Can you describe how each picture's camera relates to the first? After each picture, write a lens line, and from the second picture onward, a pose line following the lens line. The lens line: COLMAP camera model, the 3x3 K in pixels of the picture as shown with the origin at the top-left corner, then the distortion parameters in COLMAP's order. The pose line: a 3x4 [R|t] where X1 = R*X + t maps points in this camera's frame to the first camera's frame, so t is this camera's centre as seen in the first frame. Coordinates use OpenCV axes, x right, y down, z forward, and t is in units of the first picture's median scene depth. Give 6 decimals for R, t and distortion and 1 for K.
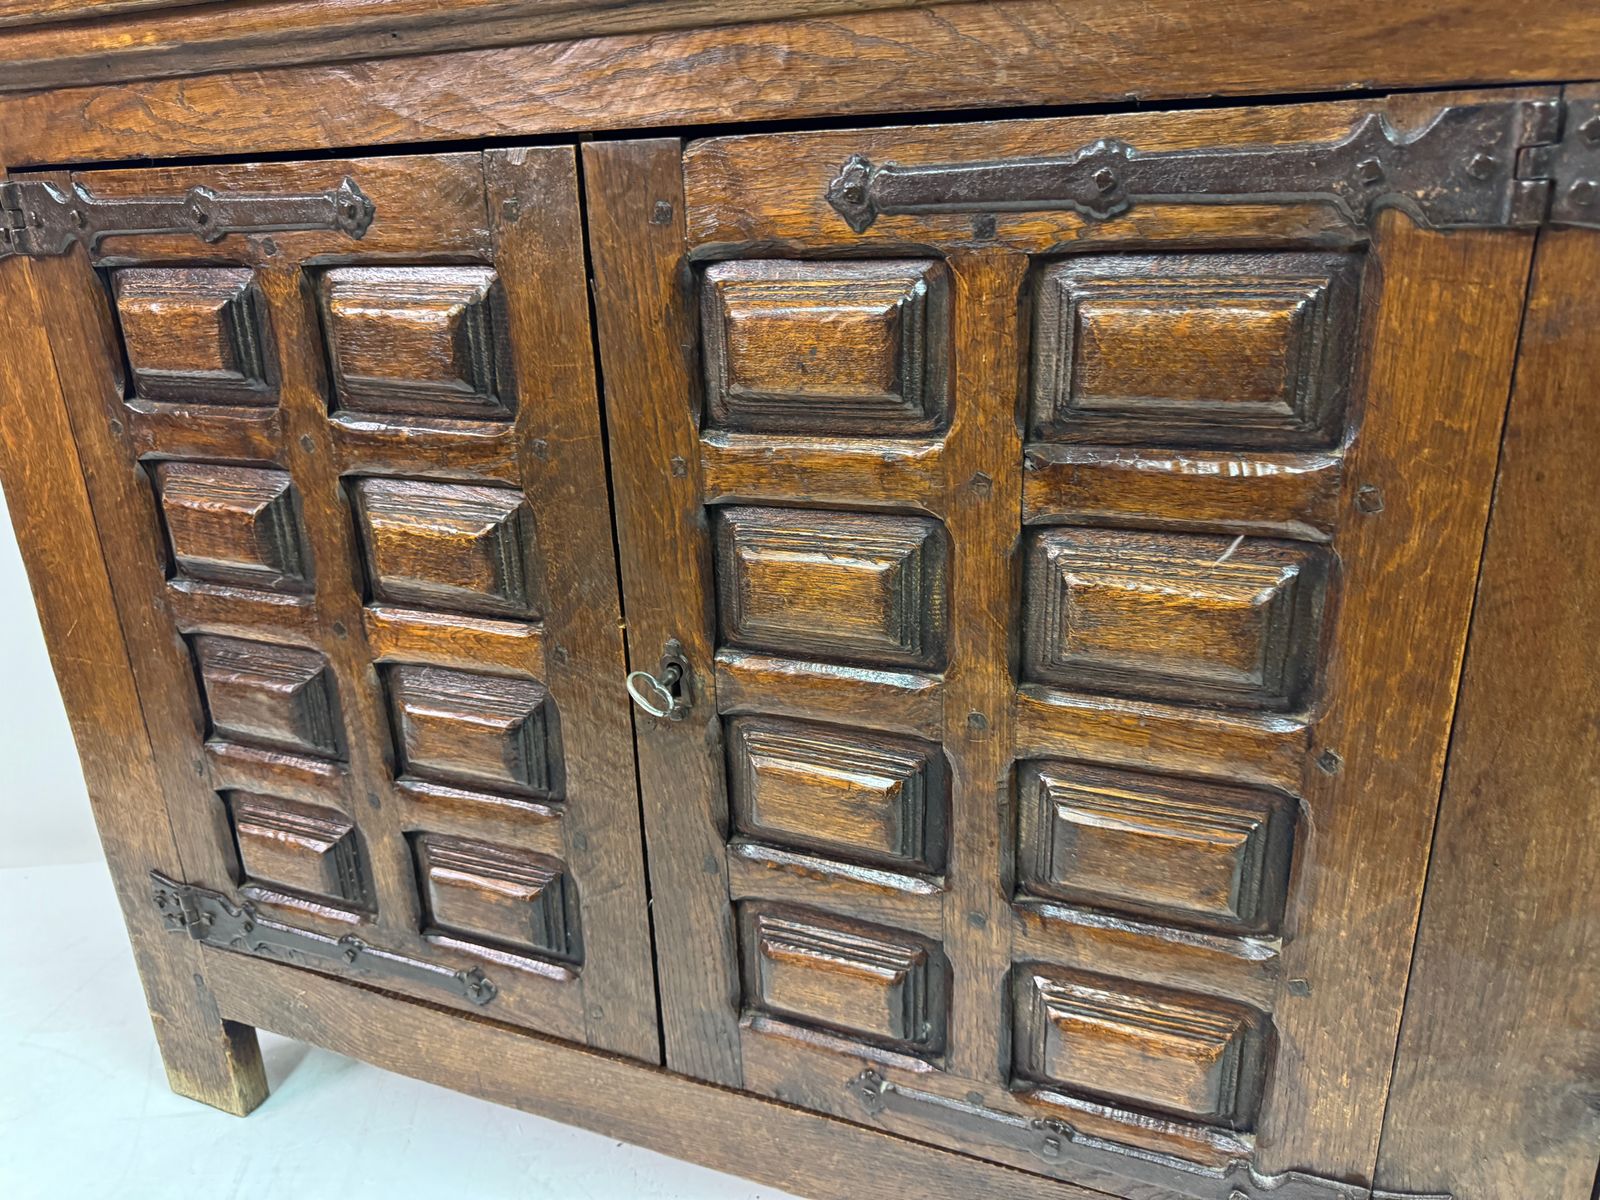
lens RADIAL K [[1136.8, 0, 793.8], [0, 1136.8, 599.7], [0, 0, 1]] dist [0.022987, -0.036111]
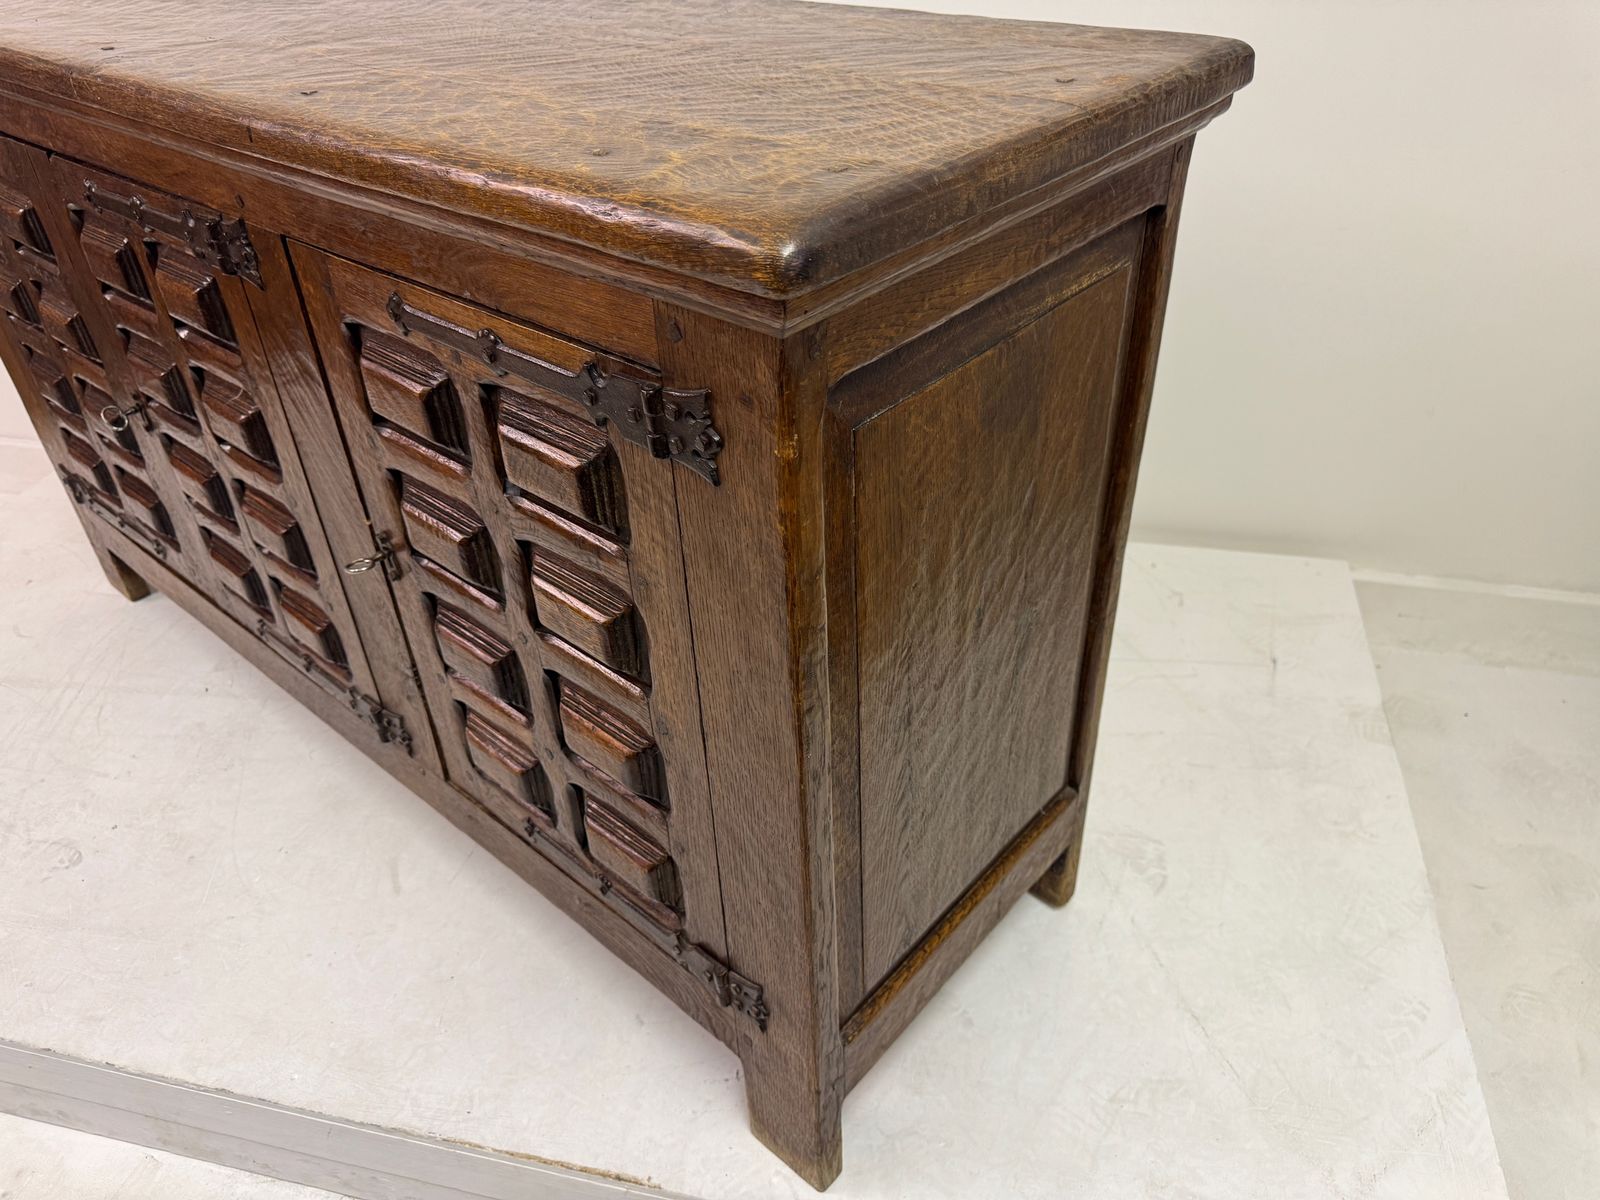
lens RADIAL K [[1136.8, 0, 793.8], [0, 1136.8, 599.7], [0, 0, 1]] dist [0.022987, -0.036111]
pose [[0.945224, 0.185212, -0.268789, 1.578780], [-0.098313, 0.946738, 0.306630, -0.342949], [0.311264, -0.263408, 0.913088, -0.550711]]
